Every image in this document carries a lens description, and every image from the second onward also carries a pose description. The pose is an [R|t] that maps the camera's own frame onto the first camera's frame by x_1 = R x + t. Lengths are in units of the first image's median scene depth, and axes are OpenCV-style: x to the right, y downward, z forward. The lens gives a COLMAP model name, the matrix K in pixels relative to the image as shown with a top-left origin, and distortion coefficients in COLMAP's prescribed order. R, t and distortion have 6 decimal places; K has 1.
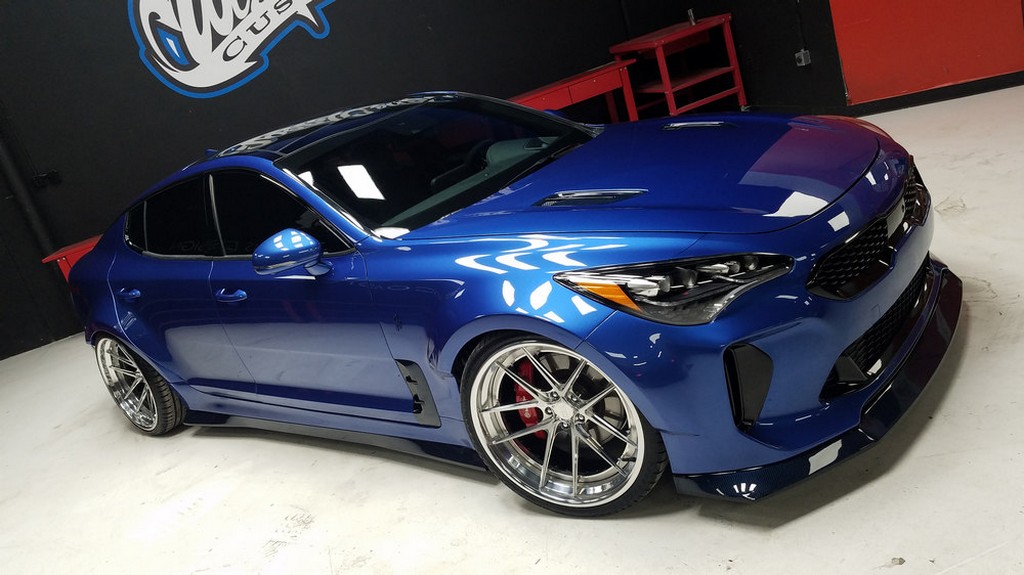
lens RADIAL K [[792.7, 0, 511.5], [0, 792.7, 309.2], [0, 0, 1]] dist [0.233144, -0.382076]
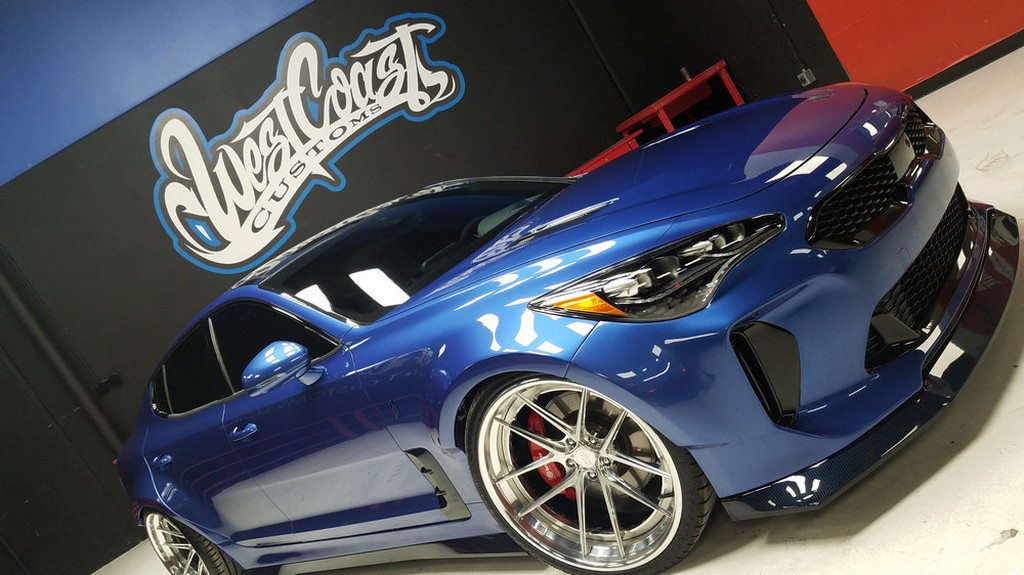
lens RADIAL K [[792.7, 0, 511.5], [0, 792.7, 309.2], [0, 0, 1]] dist [0.233144, -0.382076]
pose [[0.965599, -0.242759, -0.093202, 0.104141], [0.225256, 0.959948, -0.166613, 0.094889], [0.129916, 0.139887, 0.981608, 0.106499]]
